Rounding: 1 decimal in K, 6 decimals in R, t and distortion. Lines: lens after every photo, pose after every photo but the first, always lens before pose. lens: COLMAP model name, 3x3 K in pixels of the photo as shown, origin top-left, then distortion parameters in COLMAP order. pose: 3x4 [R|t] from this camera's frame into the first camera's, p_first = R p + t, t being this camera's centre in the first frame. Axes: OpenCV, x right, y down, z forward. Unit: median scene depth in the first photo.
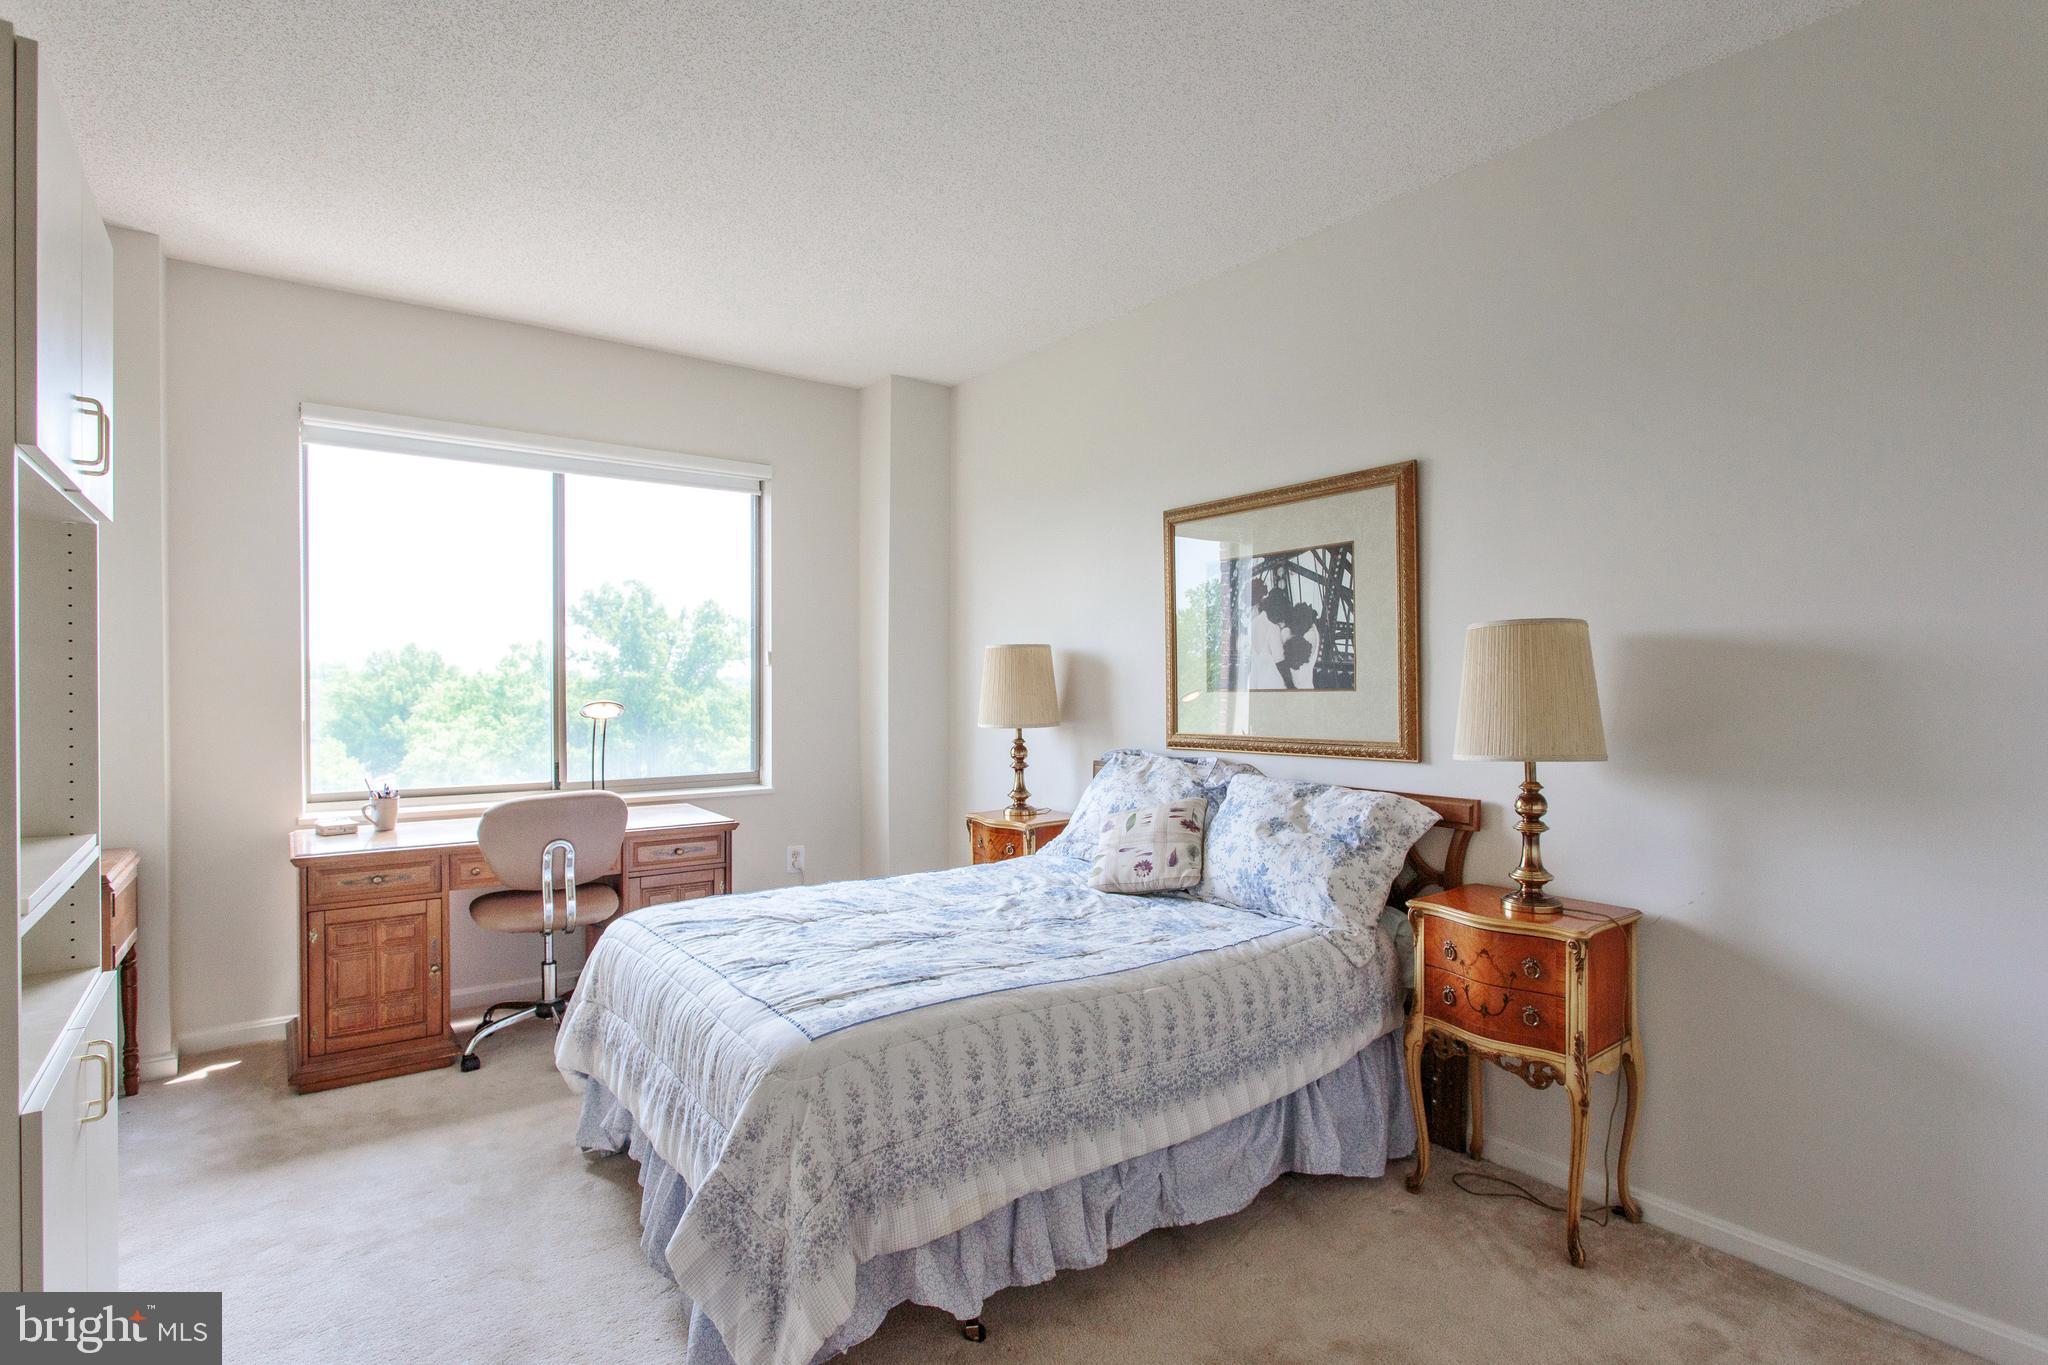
lens RADIAL K [[1007.8, 0, 1017.3], [0, 1007.8, 687.9], [0, 0, 1]] dist [-0.002389, 0.001610]
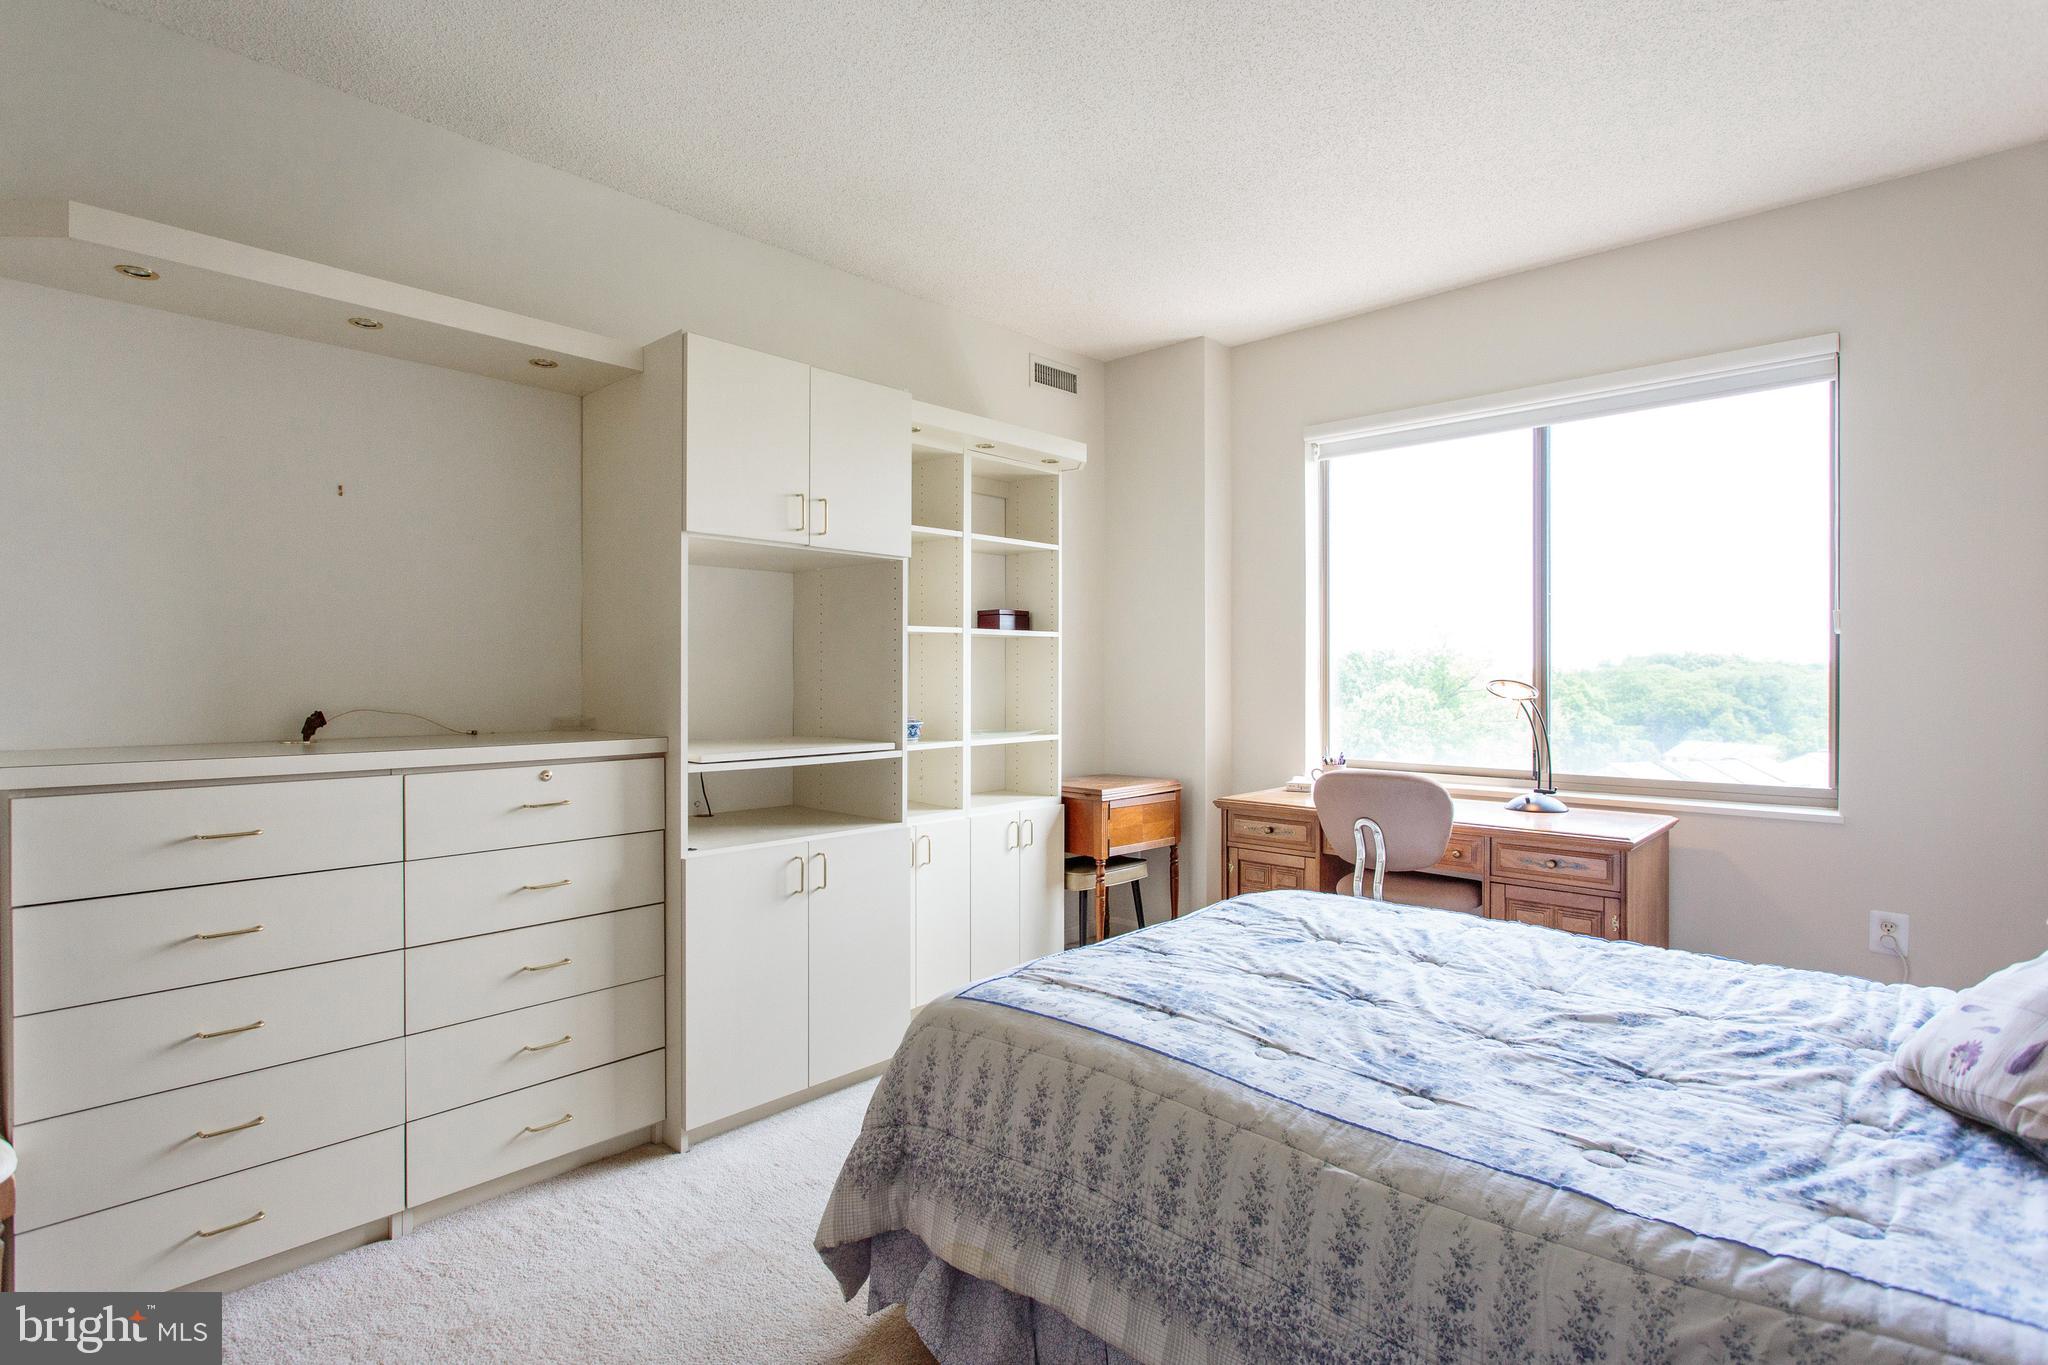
lens RADIAL K [[1007.8, 0, 1027.0], [0, 1007.8, 683.5], [0, 0, 1]] dist [-0.002389, 0.001610]
pose [[0.184451, 0.001874, -0.982840, 0.464478], [-0.007256, 0.999974, 0.000545, 0.023692], [0.982815, 0.007031, 0.184460, 0.525466]]
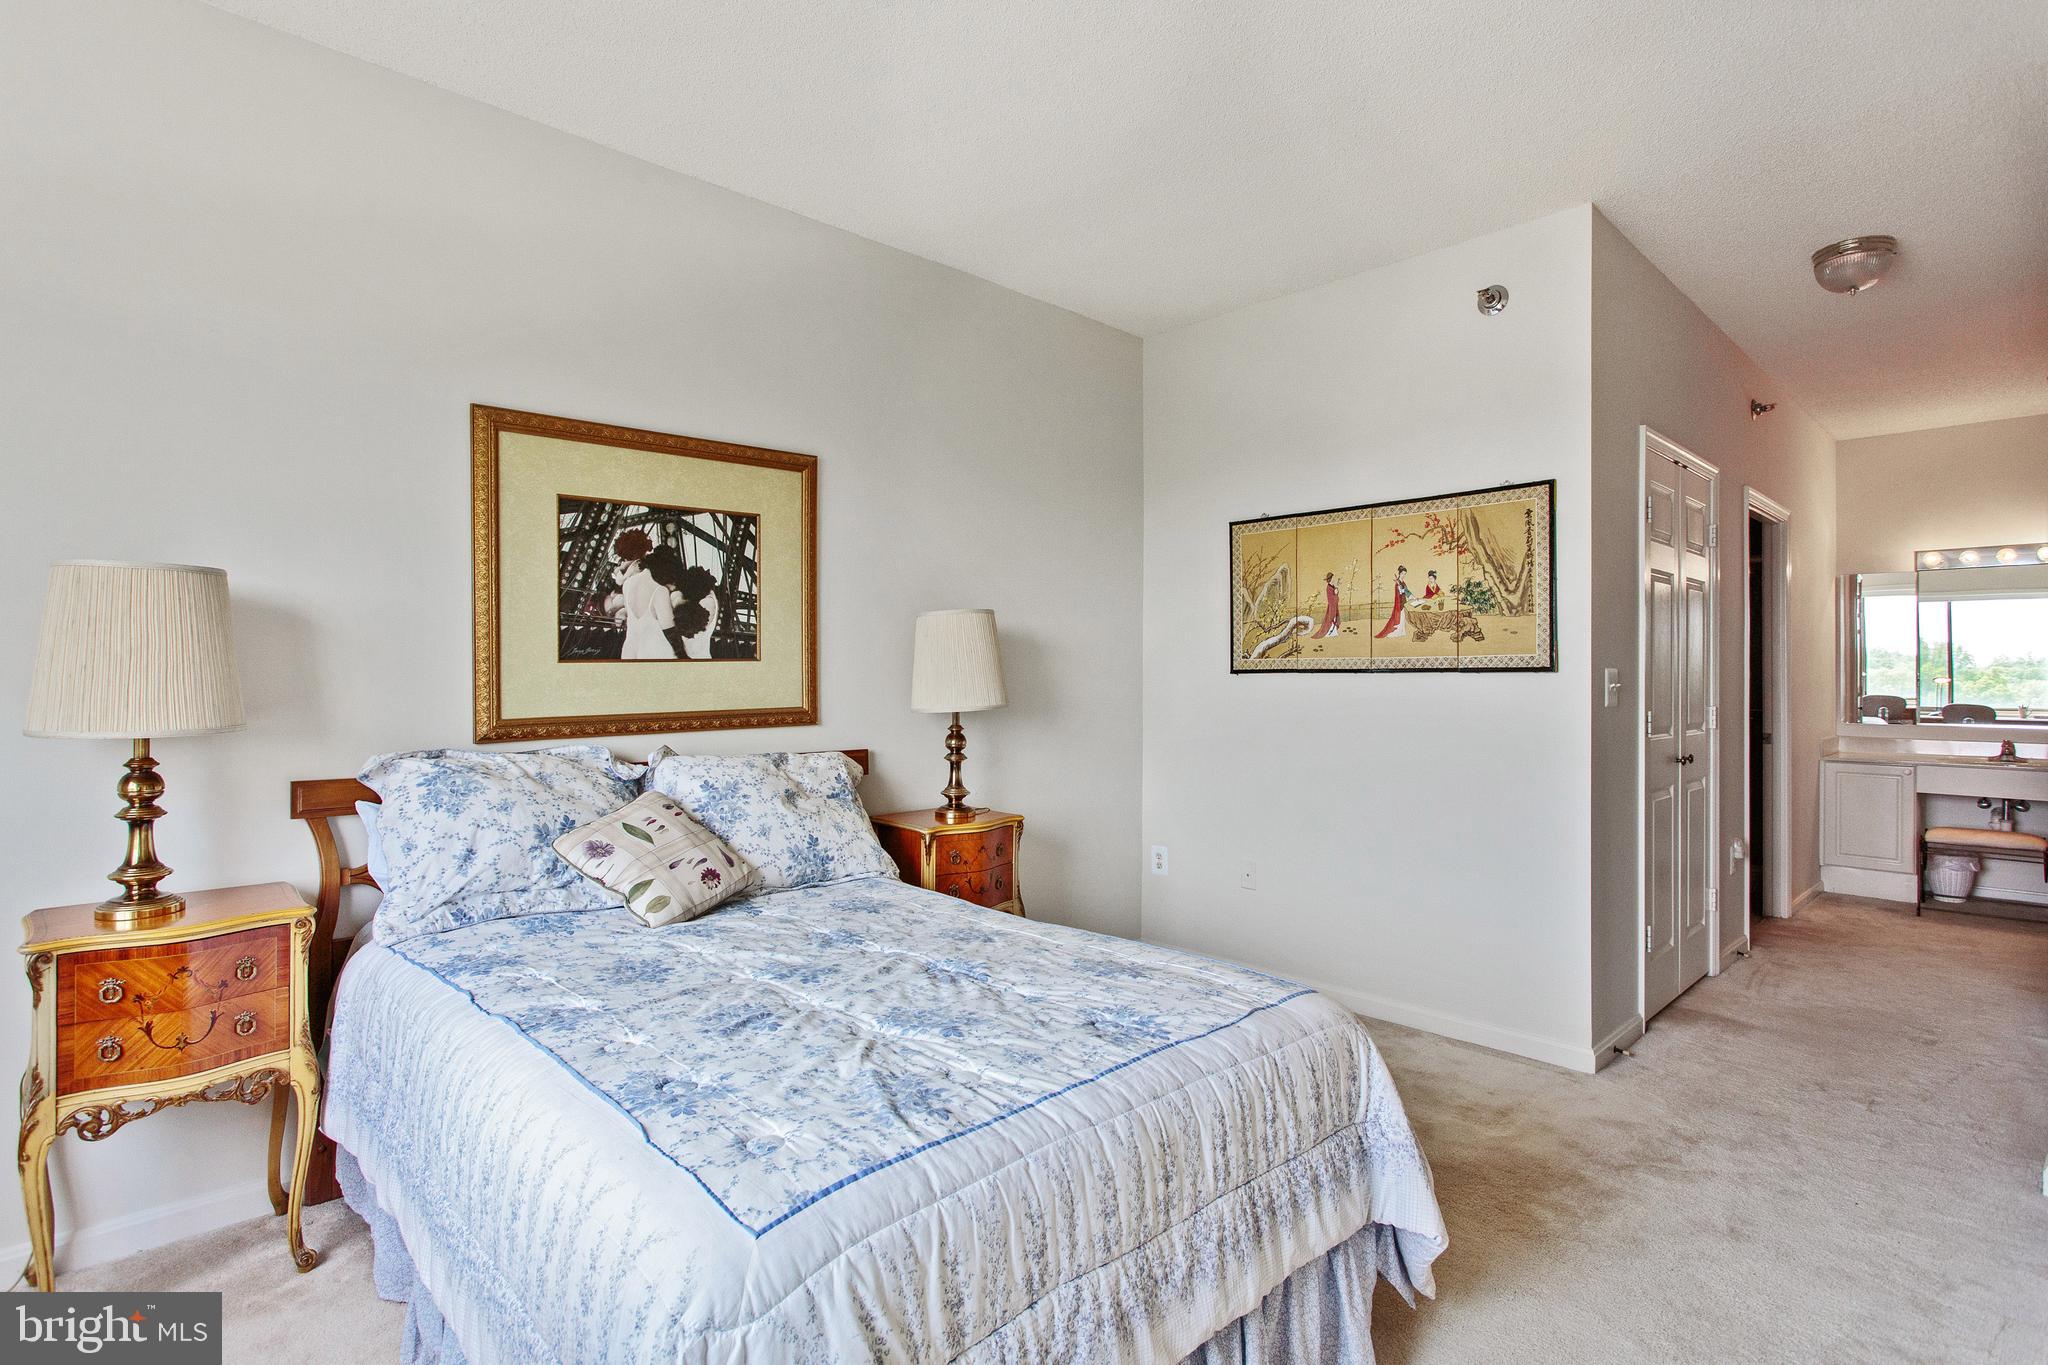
lens RADIAL K [[1007.8, 0, 1010.9], [0, 1007.8, 671.7], [0, 0, 1]] dist [-0.002389, 0.001610]
pose [[-0.109539, -0.001040, 0.993982, -0.697222], [0.006517, 0.999977, 0.001764, 0.013629], [-0.993961, 0.006671, -0.109530, 0.840176]]
